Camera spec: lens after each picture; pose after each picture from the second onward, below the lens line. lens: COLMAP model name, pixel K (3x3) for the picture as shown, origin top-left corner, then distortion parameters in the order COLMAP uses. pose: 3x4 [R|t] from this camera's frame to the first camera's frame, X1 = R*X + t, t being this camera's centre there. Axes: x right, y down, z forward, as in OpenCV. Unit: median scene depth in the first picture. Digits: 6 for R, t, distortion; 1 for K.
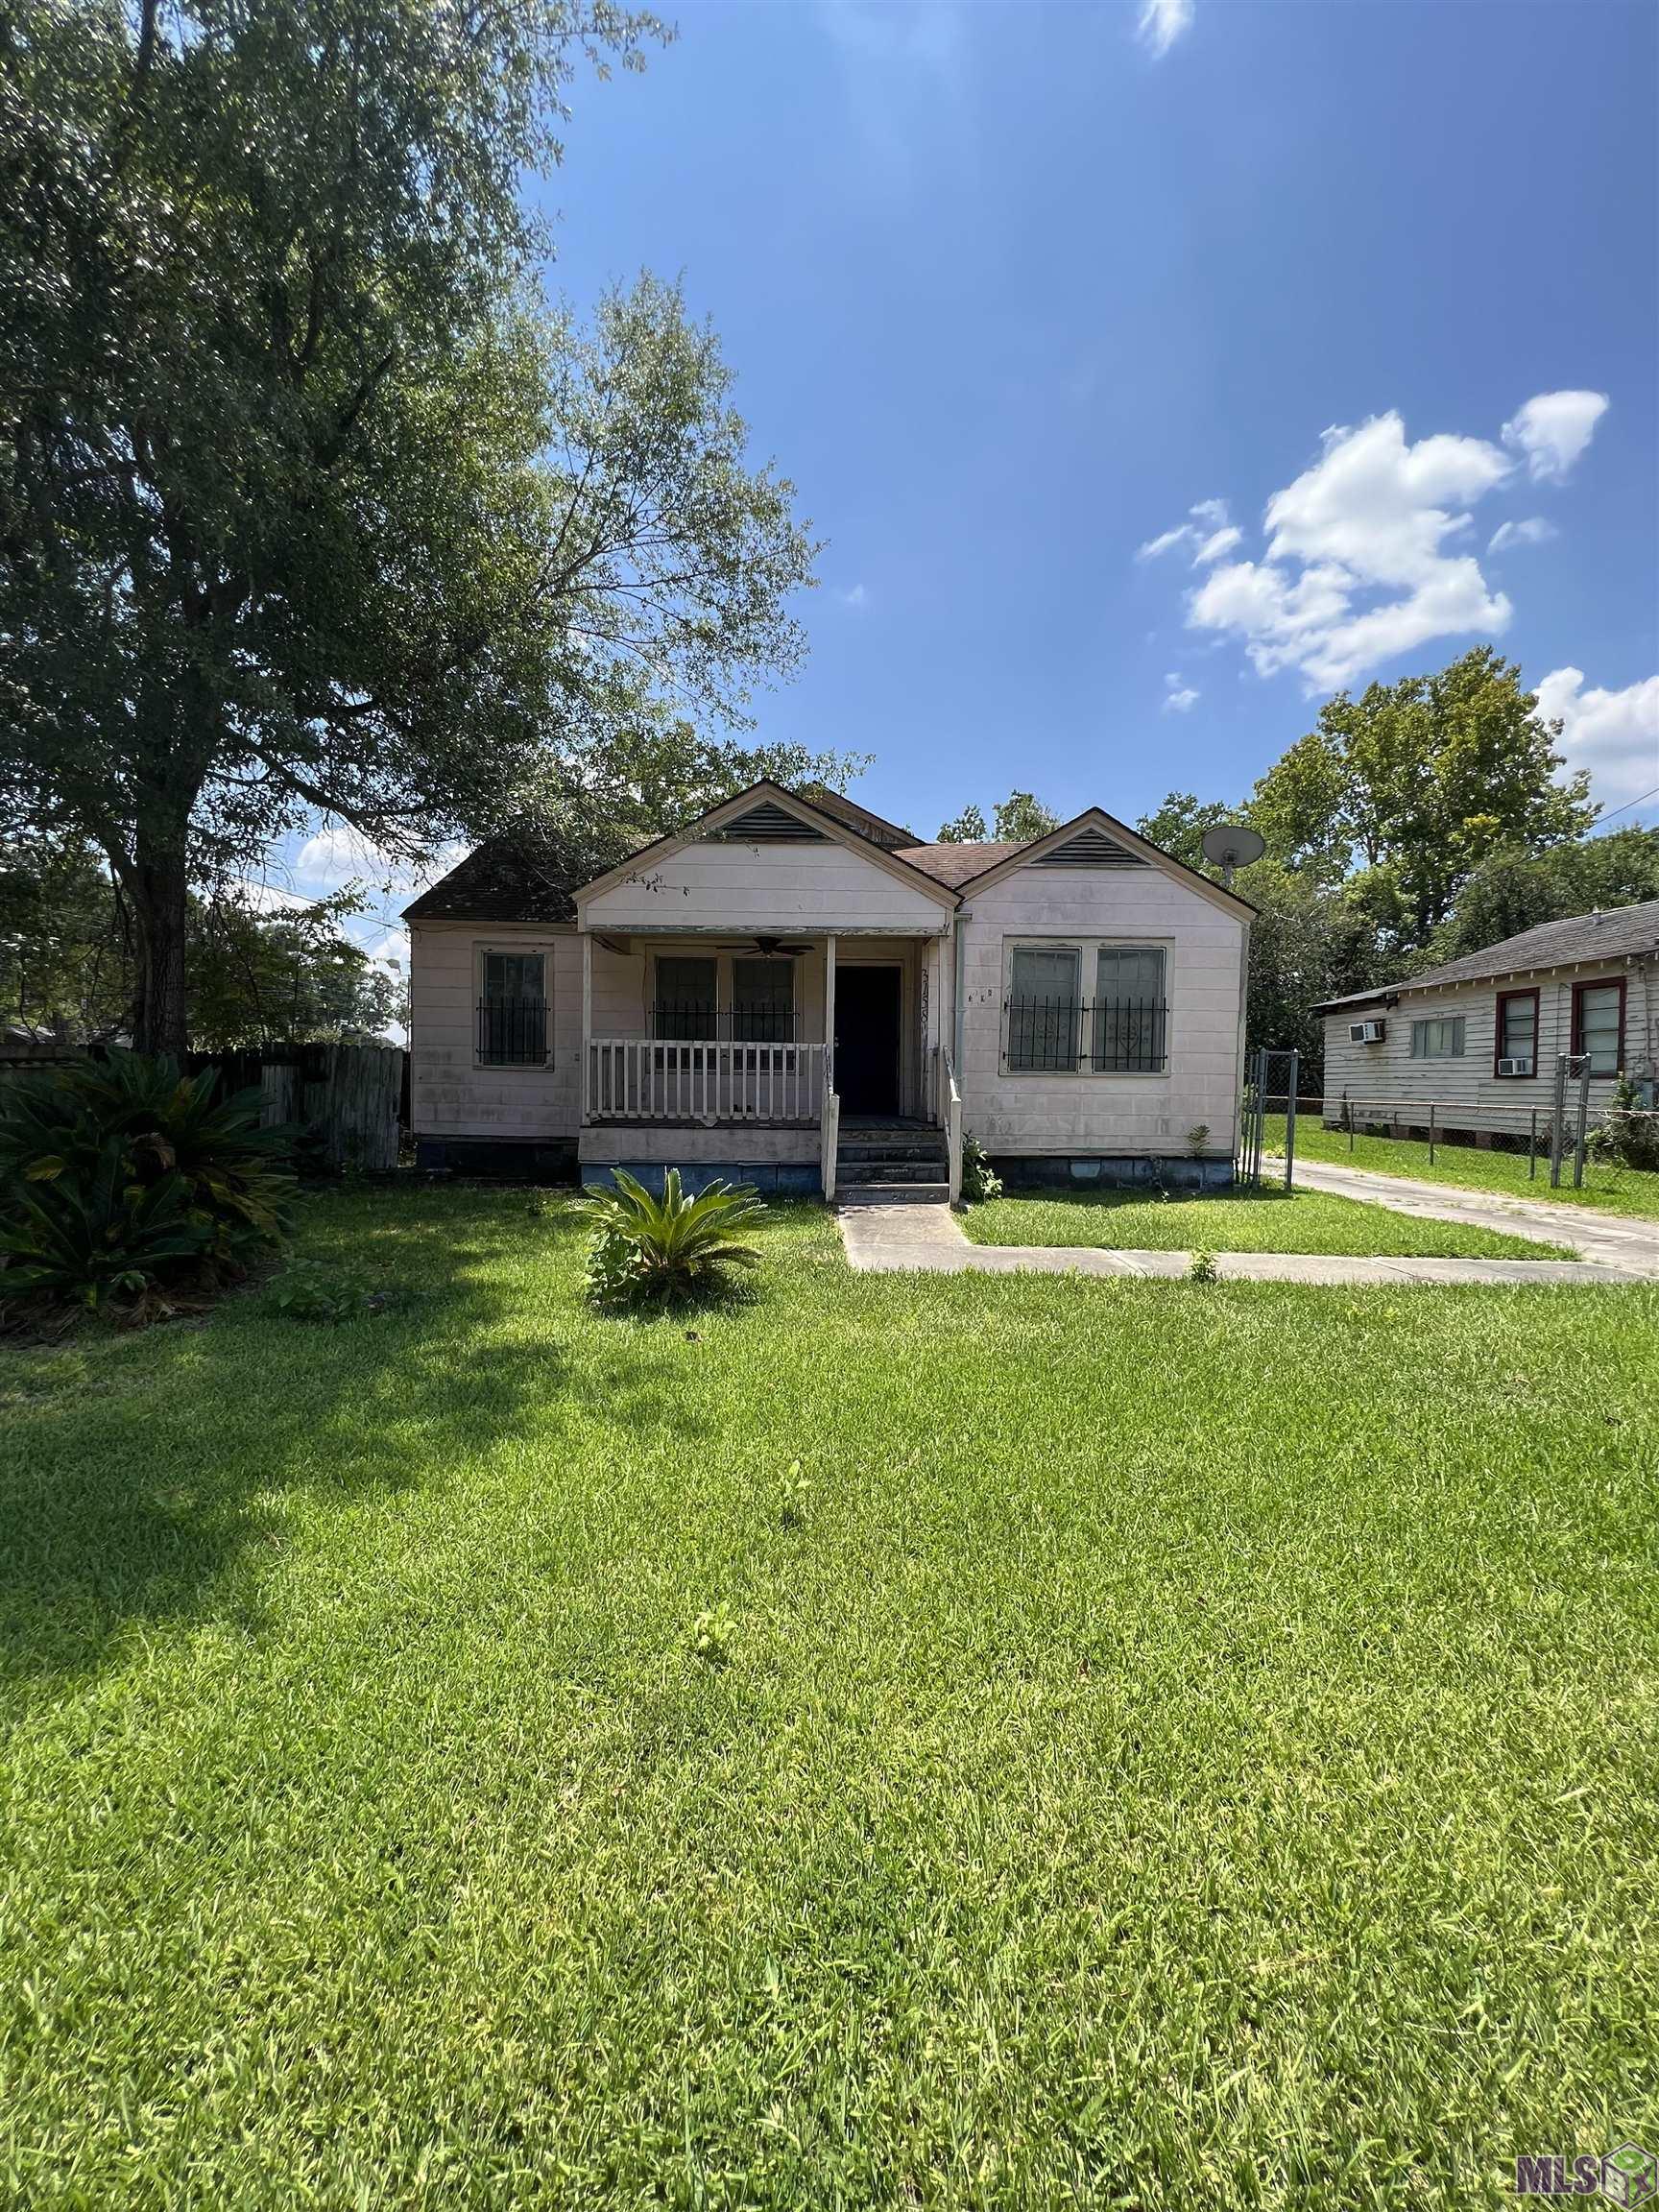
lens RADIAL K [[886.3, 0, 829.5], [0, 886.3, 1106.0], [0, 0, 1]] dist [0.000604, 0.000086]
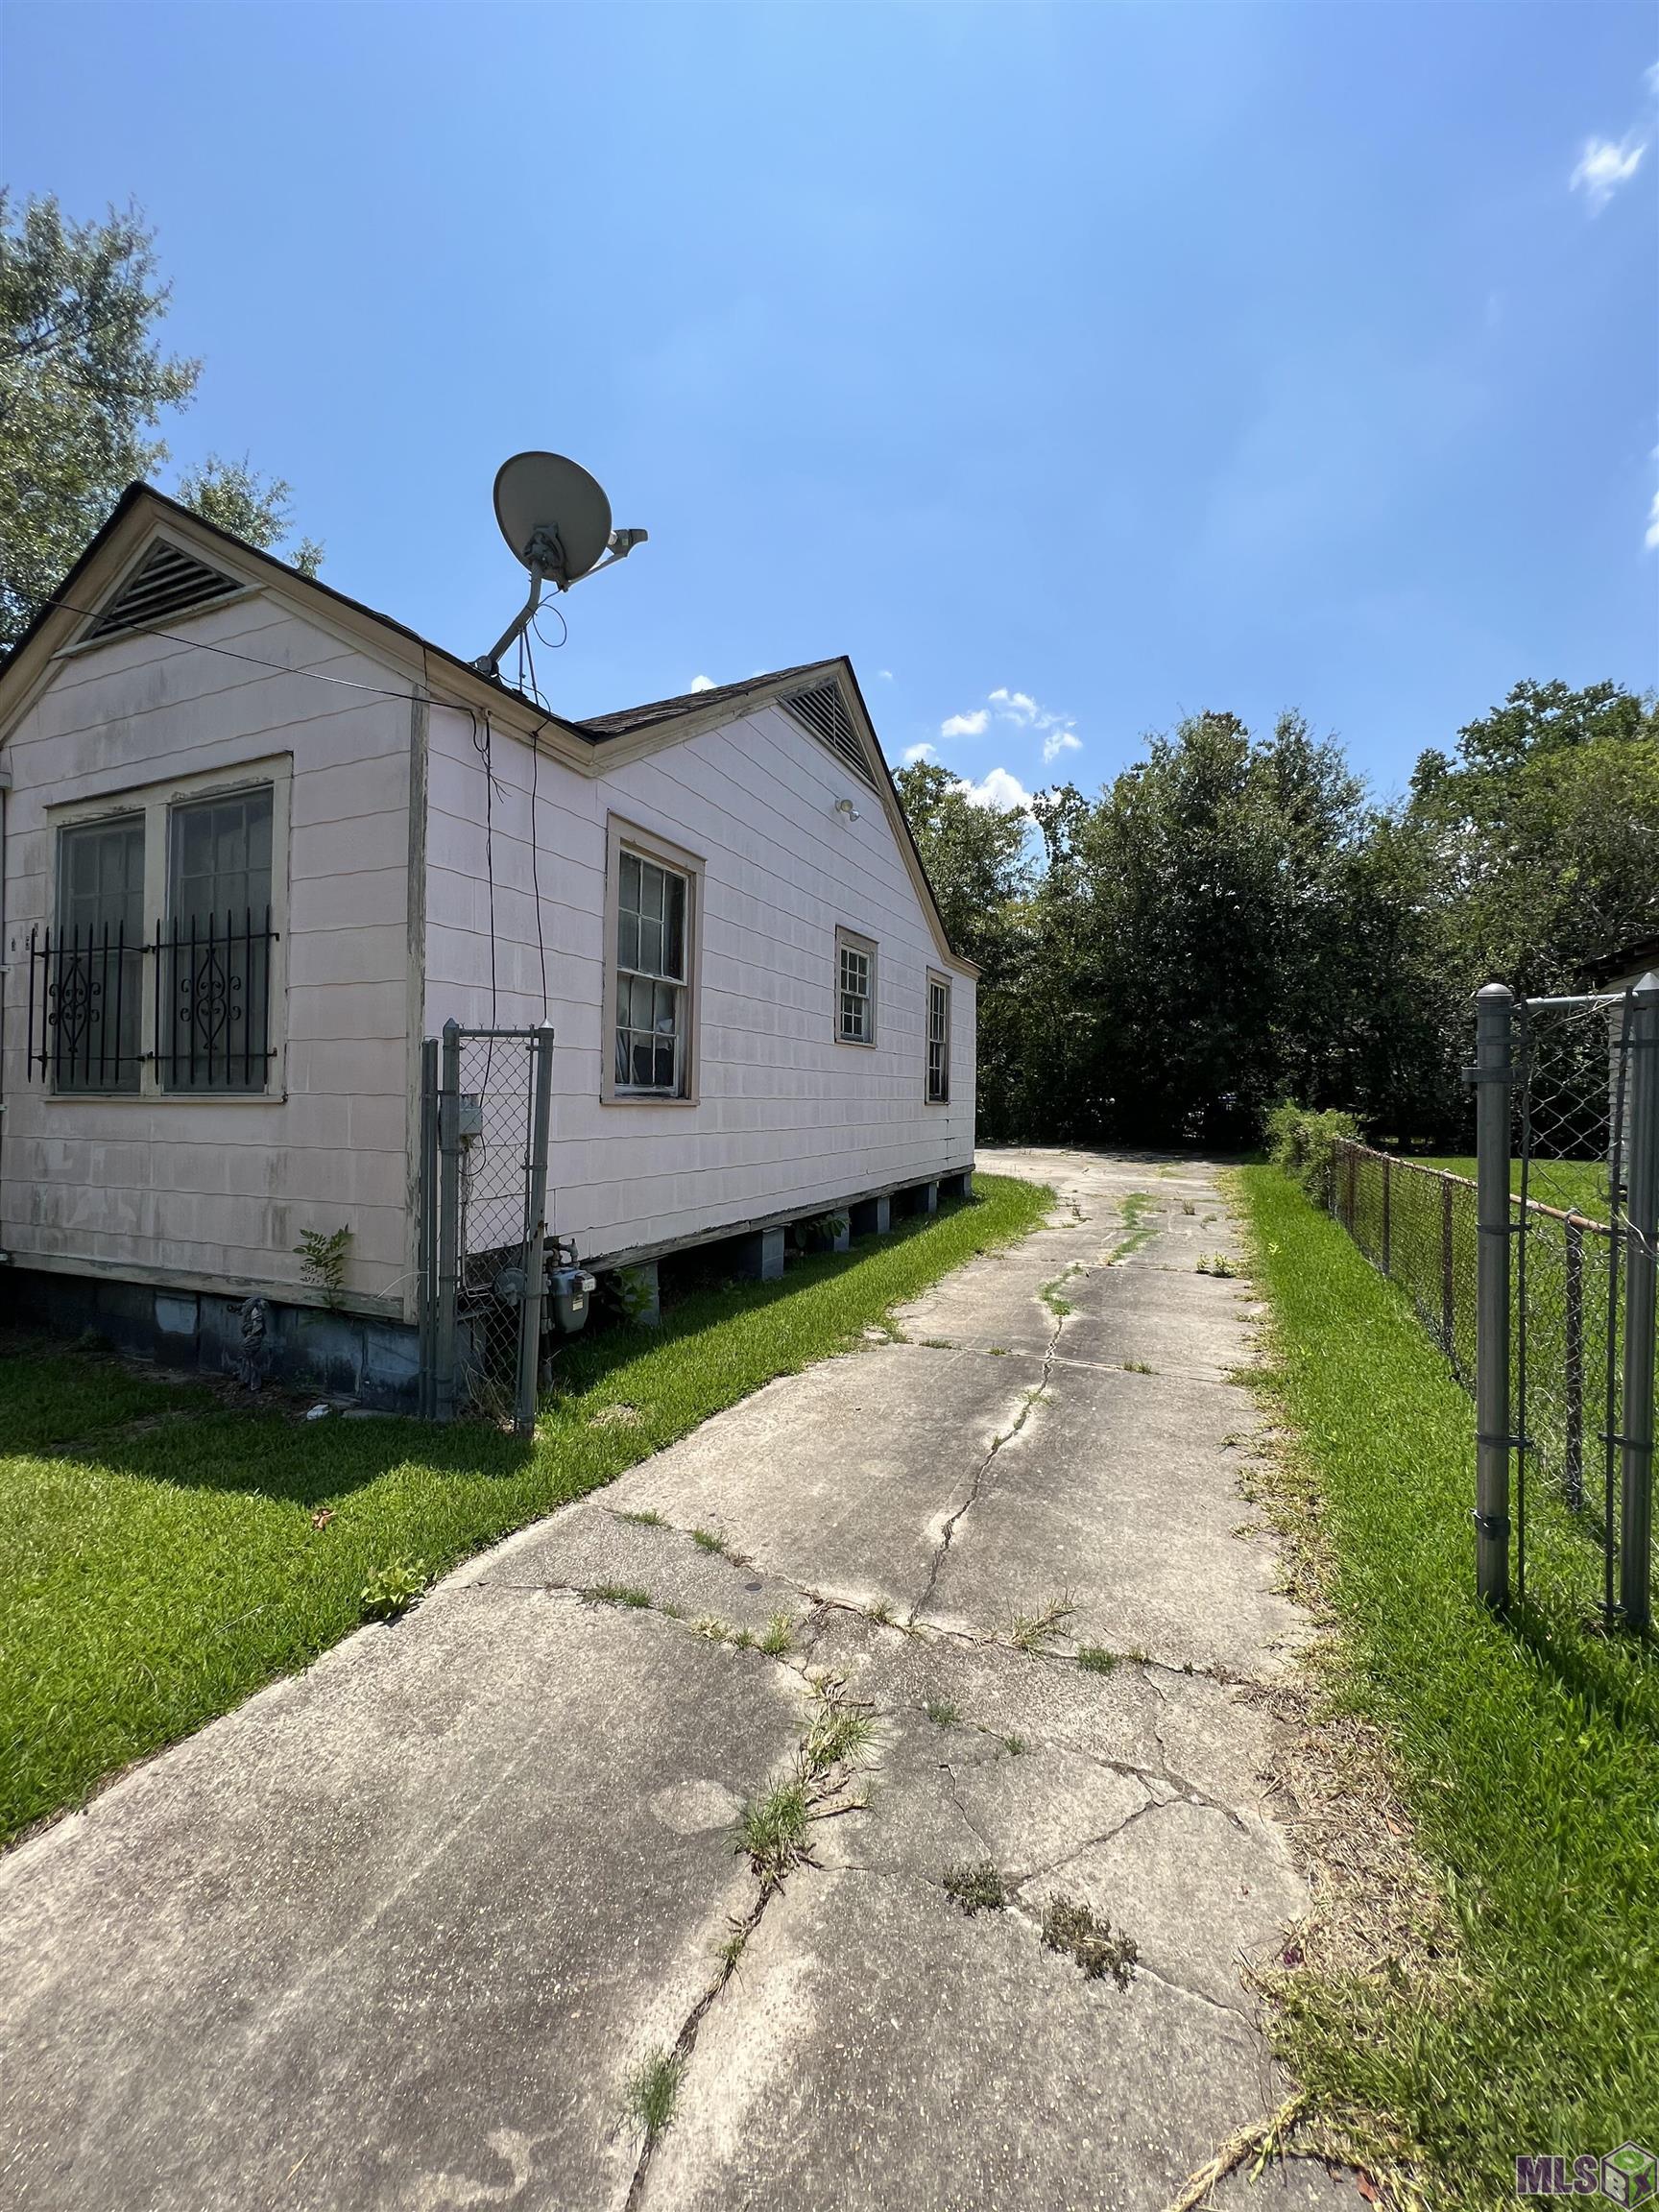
lens RADIAL K [[886.3, 0, 829.5], [0, 886.3, 1106.0], [0, 0, 1]] dist [0.000604, 0.000086]
pose [[0.917862, -0.001106, -0.396898, 0.768756], [-0.007540, 0.999767, -0.020224, -0.025682], [0.396828, 0.021555, 0.917640, 0.734440]]
